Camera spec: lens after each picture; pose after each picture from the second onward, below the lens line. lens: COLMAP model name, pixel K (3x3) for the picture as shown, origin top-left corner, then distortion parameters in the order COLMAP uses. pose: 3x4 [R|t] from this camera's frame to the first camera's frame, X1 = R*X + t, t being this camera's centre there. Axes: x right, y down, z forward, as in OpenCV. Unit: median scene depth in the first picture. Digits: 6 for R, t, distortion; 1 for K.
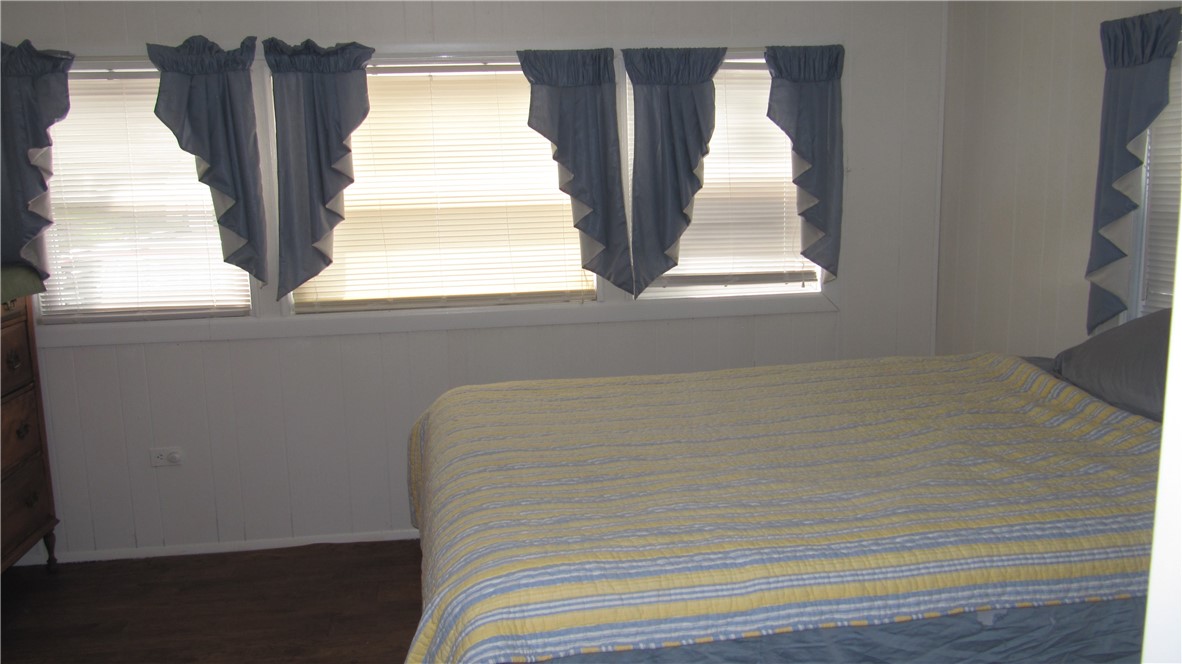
lens RADIAL K [[979.8, 0, 591.0], [0, 979.8, 332.0], [0, 0, 1]] dist [-0.034648, -0.001851]
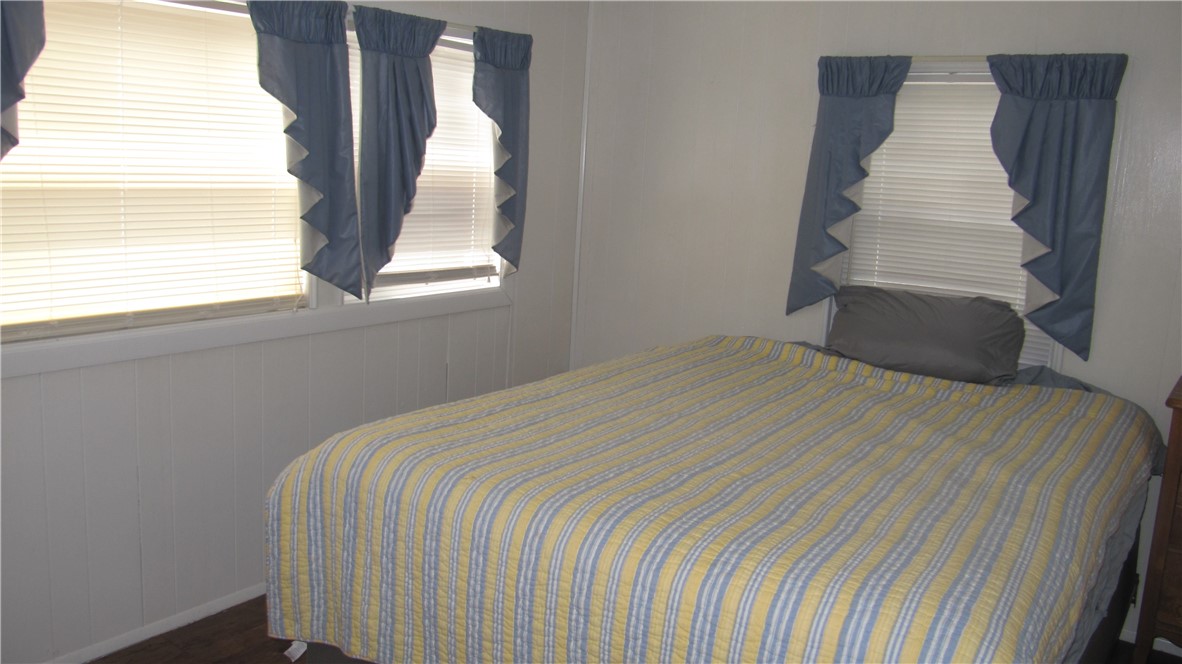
lens RADIAL K [[1009.4, 0, 591.0], [0, 1009.4, 332.0], [0, 0, 1]] dist [-0.000079, -0.004305]
pose [[0.692105, -0.070575, 0.718338, -0.453741], [0.058160, 0.997425, 0.041958, -0.034218], [-0.719450, 0.012739, 0.694428, 0.250088]]
